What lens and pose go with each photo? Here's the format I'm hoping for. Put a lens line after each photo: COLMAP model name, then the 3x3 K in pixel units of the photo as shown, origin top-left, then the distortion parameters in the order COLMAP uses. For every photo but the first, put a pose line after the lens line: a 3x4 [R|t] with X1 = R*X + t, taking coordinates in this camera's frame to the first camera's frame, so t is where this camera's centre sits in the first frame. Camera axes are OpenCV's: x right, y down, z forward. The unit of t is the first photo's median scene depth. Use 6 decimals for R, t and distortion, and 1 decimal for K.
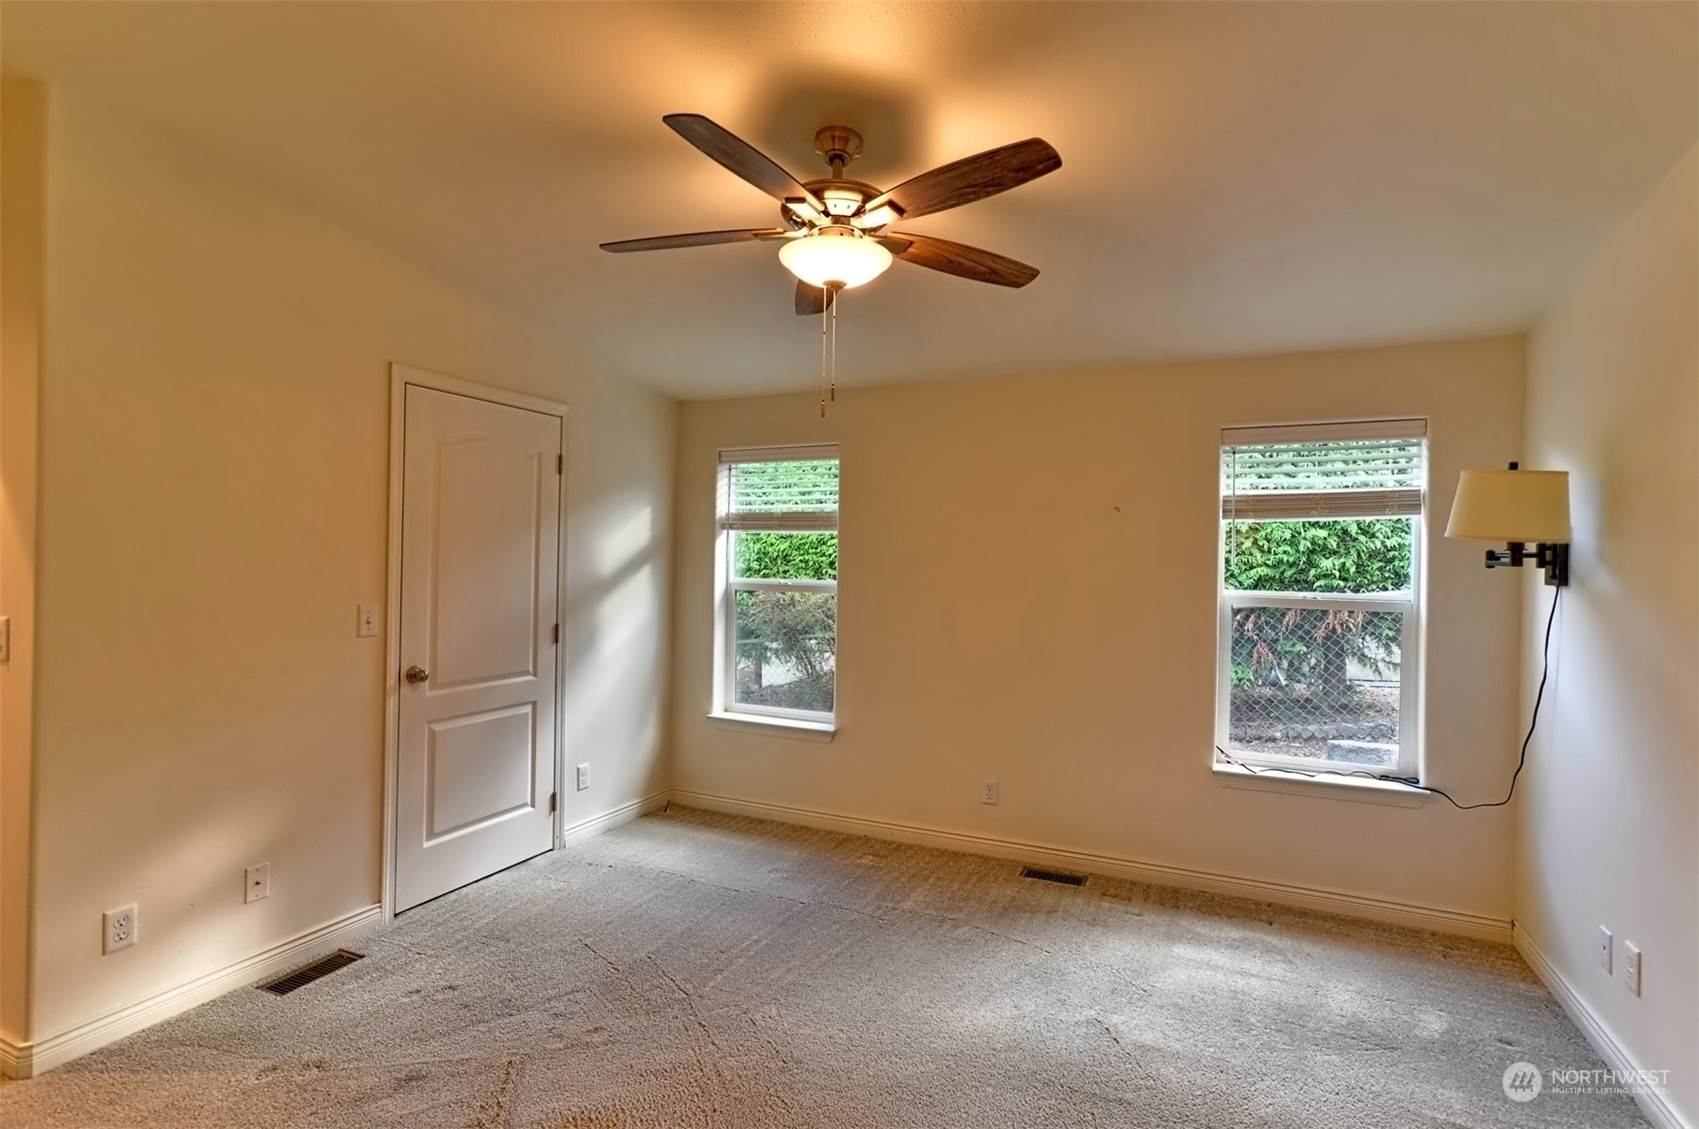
lens RADIAL K [[820.4, 0, 869.8], [0, 820.4, 554.5], [0, 0, 1]] dist [0.000801, 0.001499]
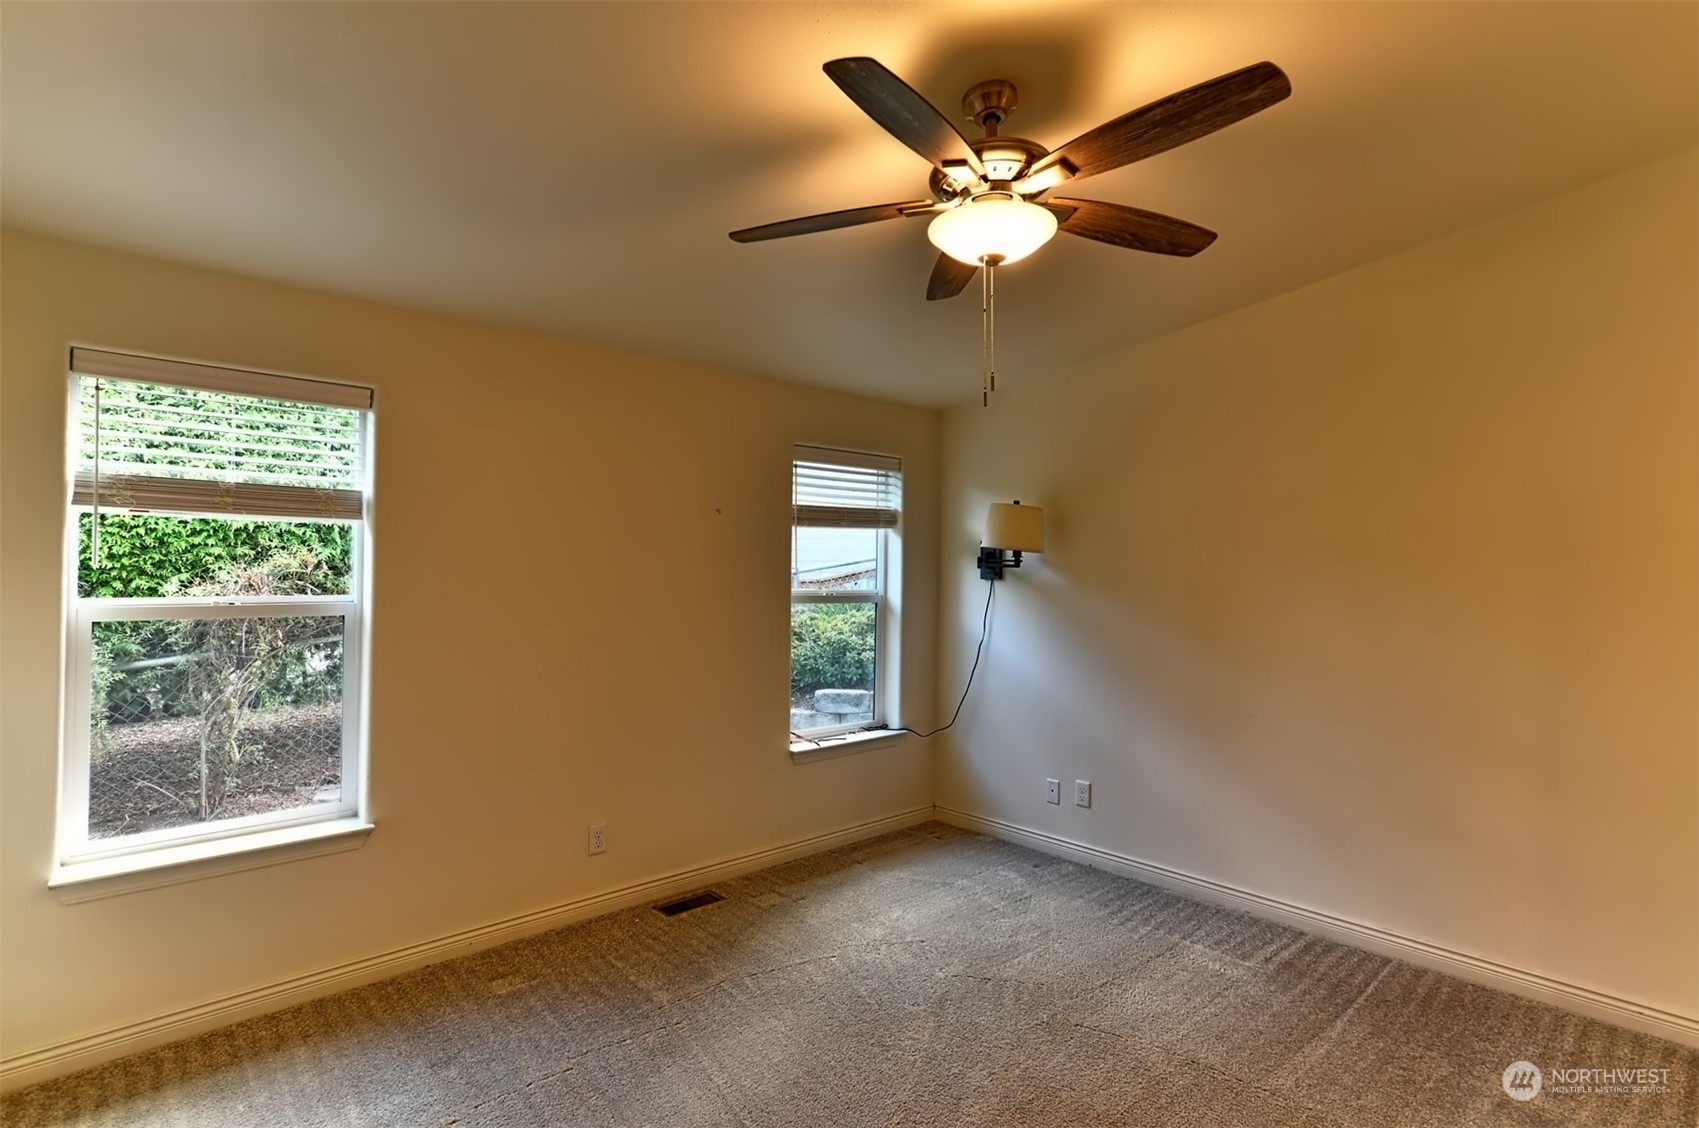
lens RADIAL K [[821.2, 0, 842.9], [0, 821.2, 559.5], [0, 0, 1]] dist [-0.014613, 0.015530]
pose [[0.419743, 0.001925, 0.907641, -0.567608], [-0.005966, 0.999982, 0.000638, 0.000308], [-0.907624, -0.005683, 0.419747, 0.468793]]
